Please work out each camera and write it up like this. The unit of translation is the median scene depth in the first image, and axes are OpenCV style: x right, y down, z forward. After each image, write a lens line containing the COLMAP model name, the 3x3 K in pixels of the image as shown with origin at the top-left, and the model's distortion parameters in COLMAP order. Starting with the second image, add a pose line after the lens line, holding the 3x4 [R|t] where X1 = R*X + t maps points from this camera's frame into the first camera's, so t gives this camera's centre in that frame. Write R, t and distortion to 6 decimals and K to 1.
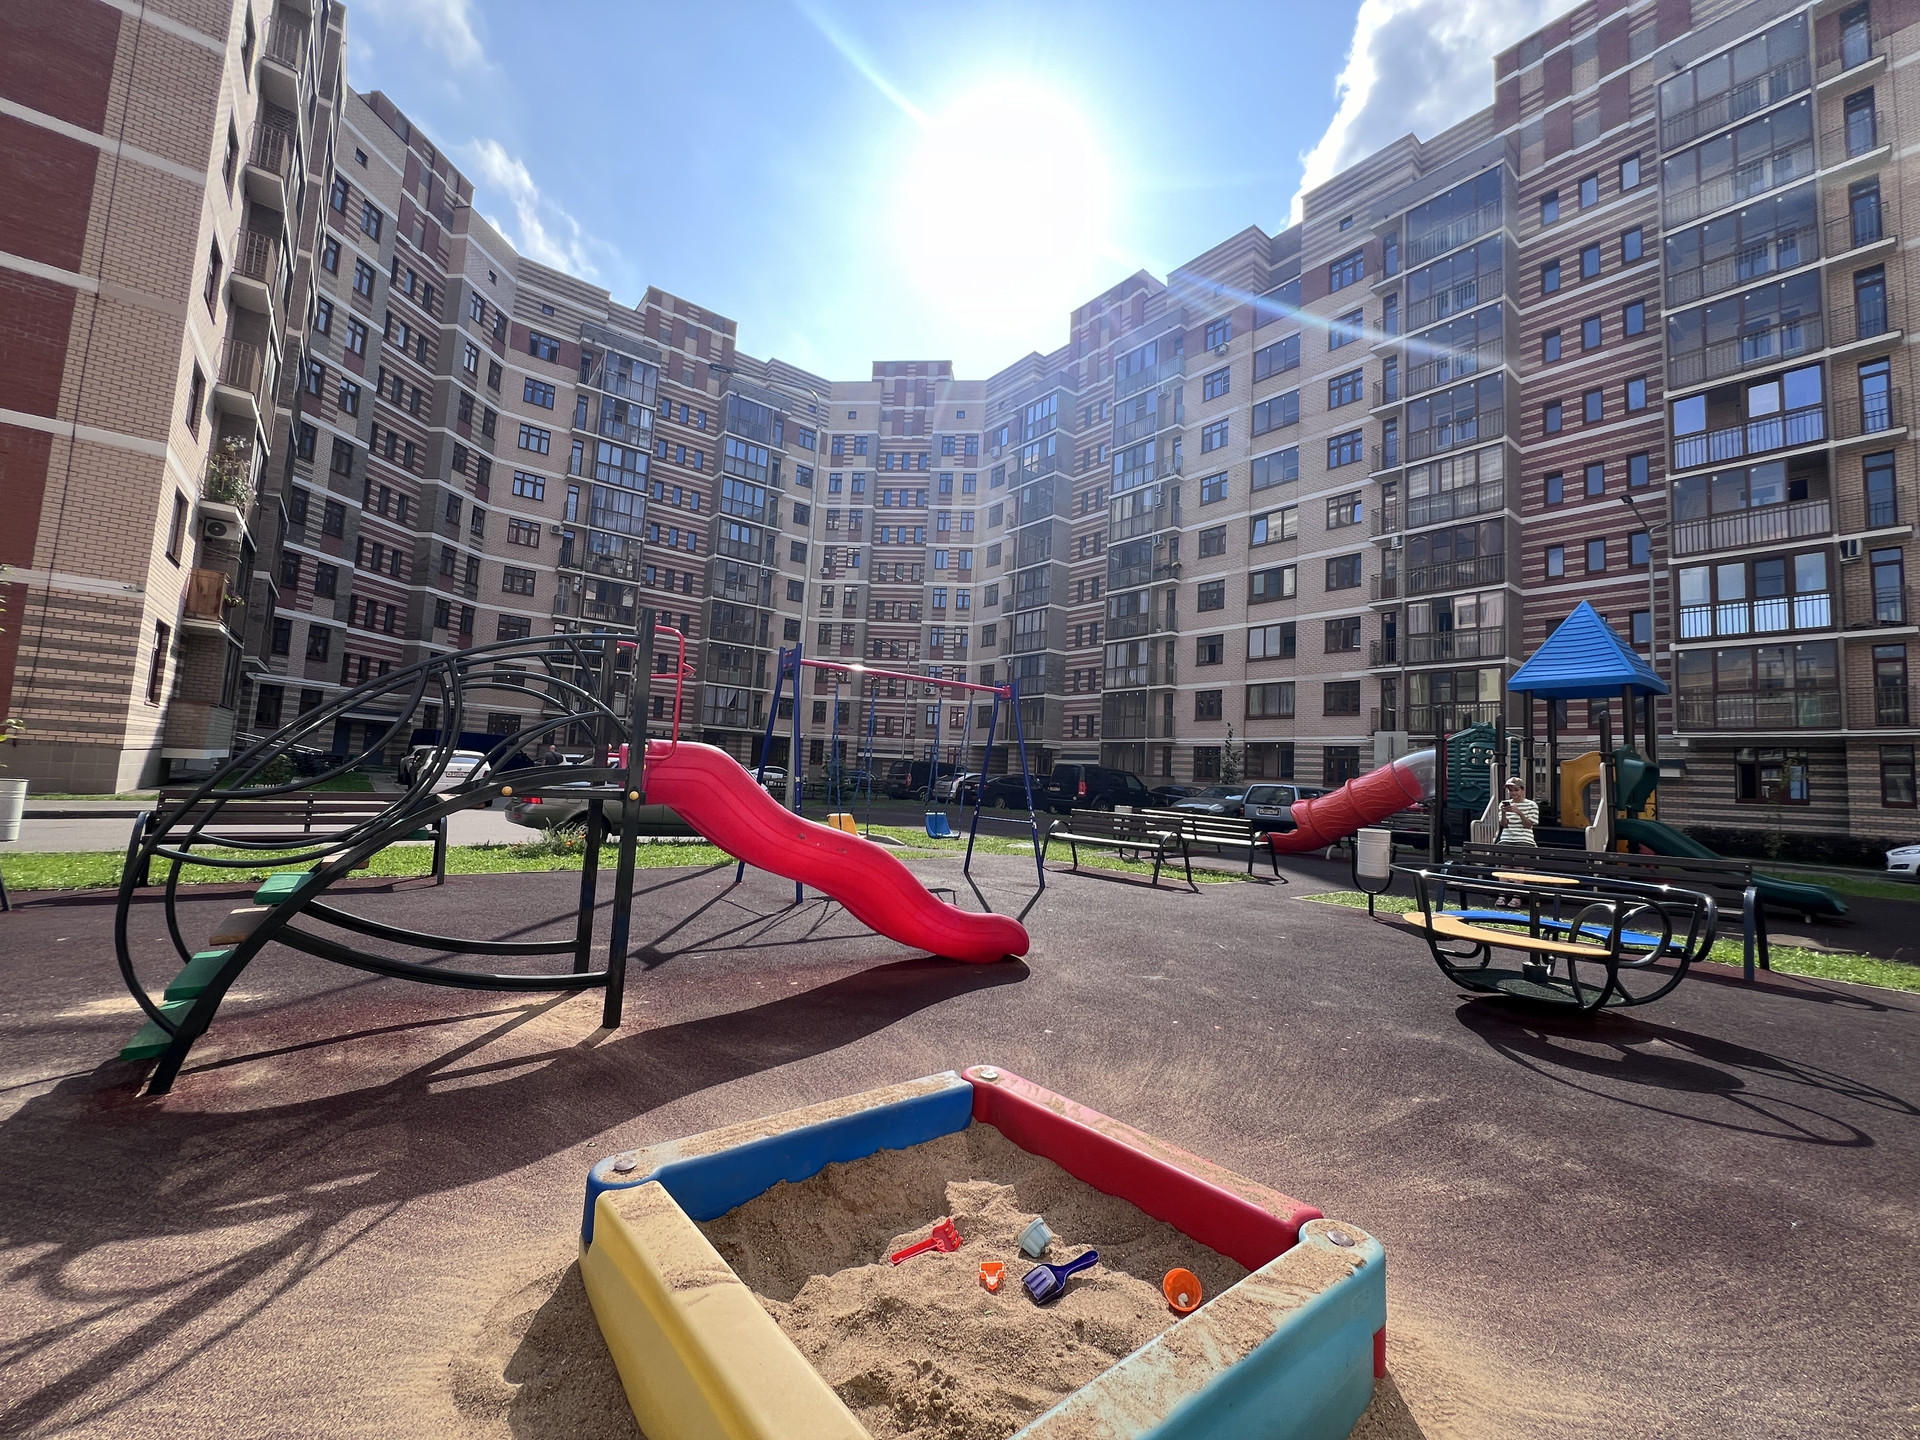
lens RADIAL K [[773.3, 0, 960.5], [0, 773.3, 714.3], [0, 0, 1]] dist [-0.002831, 0.000744]
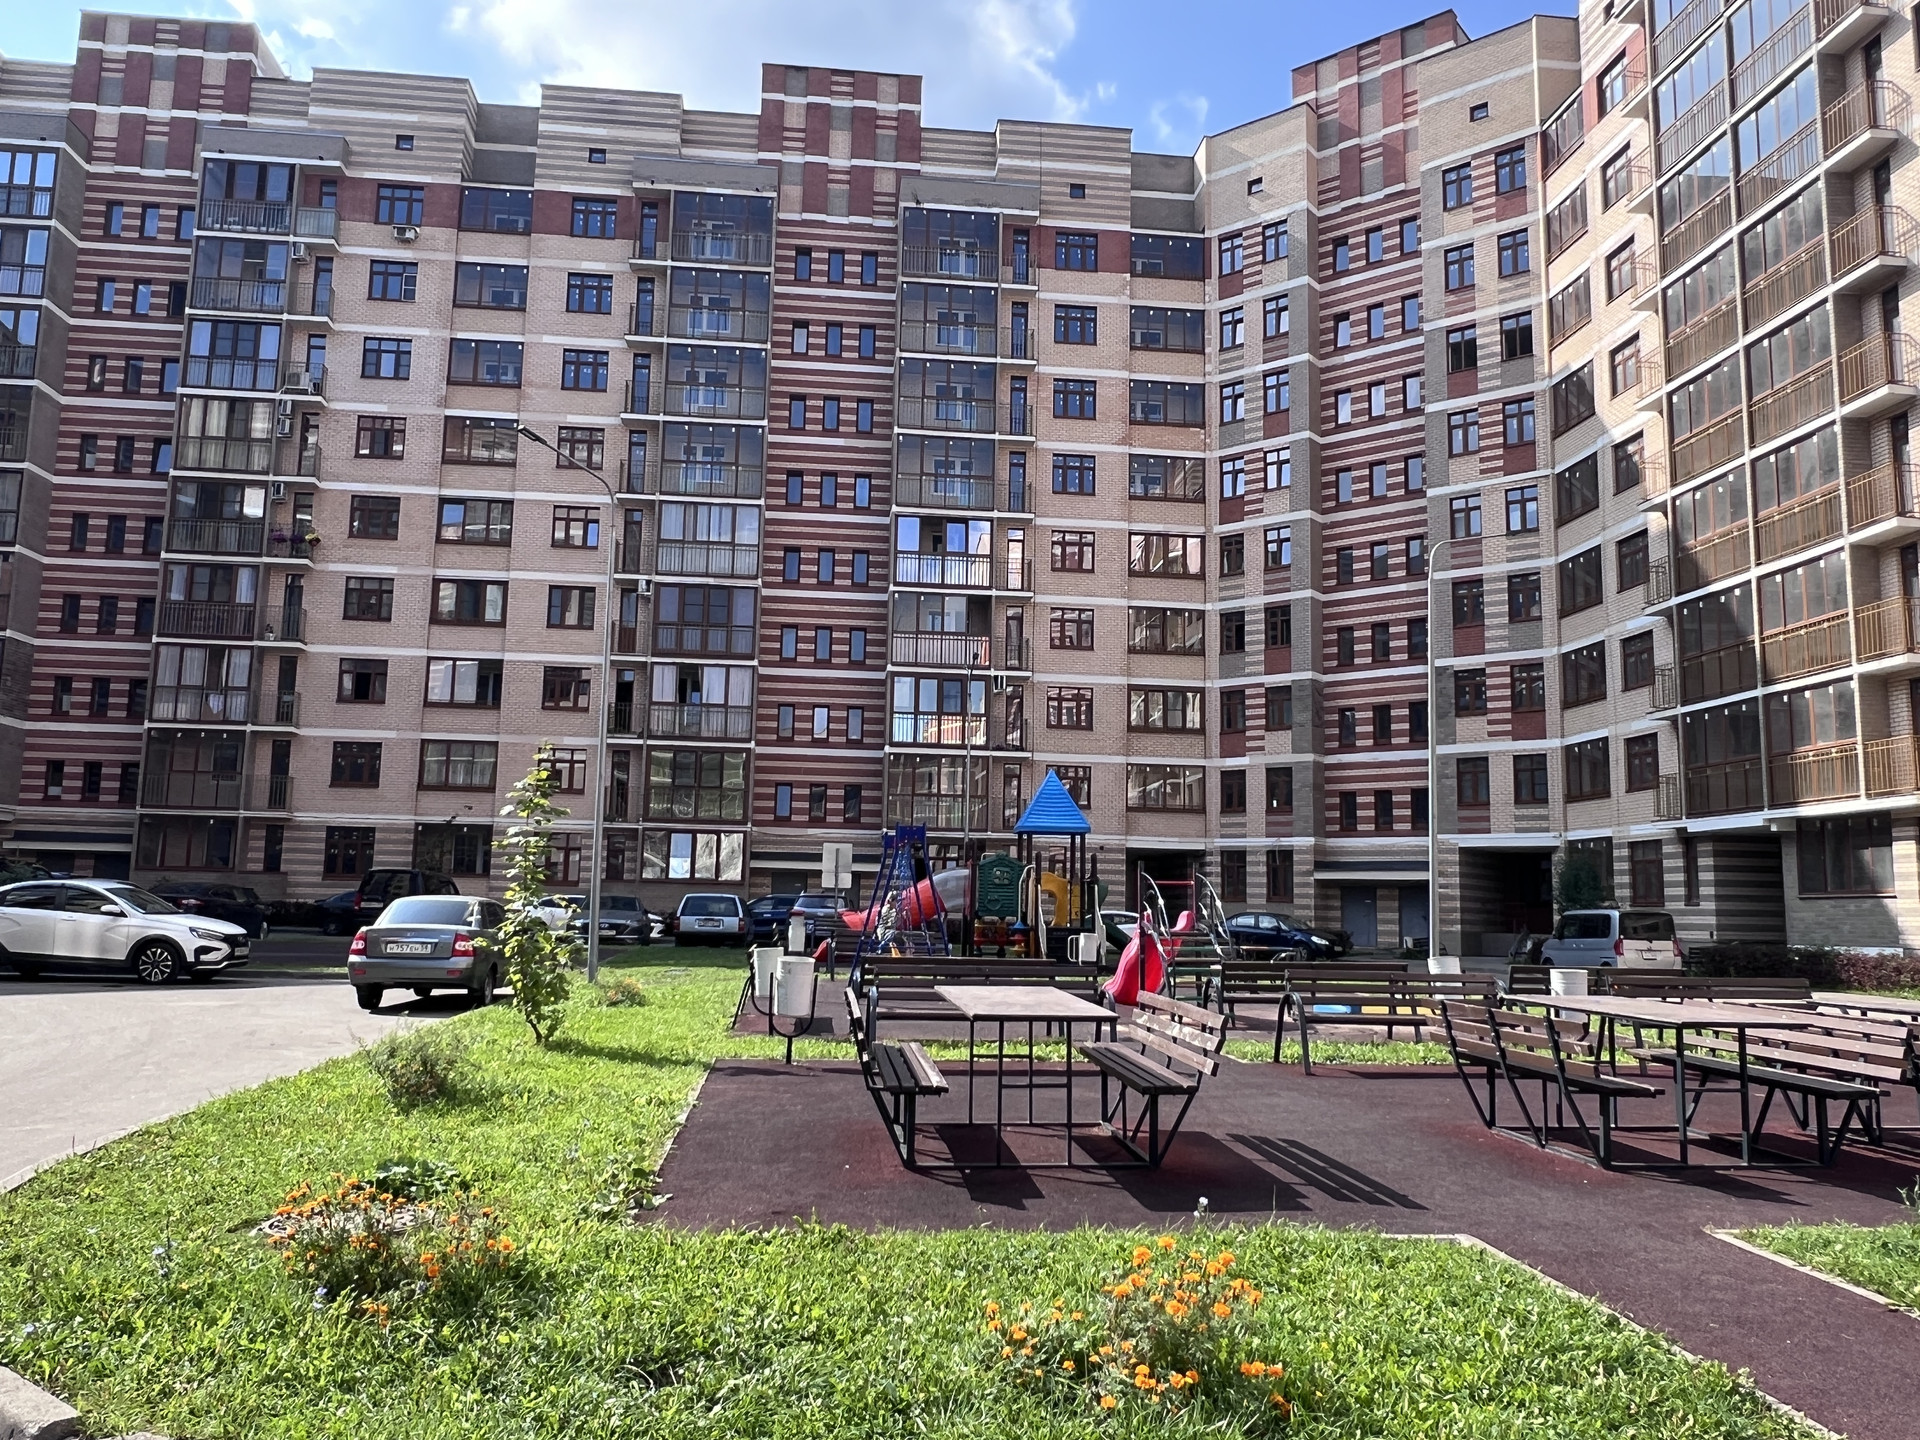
lens RADIAL K [[1419.8, 0, 948.4], [0, 1419.8, 723.8], [0, 0, 1]] dist [0.002832, -0.009281]
pose [[0.538204, 0.071370, 0.839788, -0.410080], [-0.067196, 0.996870, -0.041654, -0.028333], [-0.840132, -0.034012, 0.541315, -0.076371]]
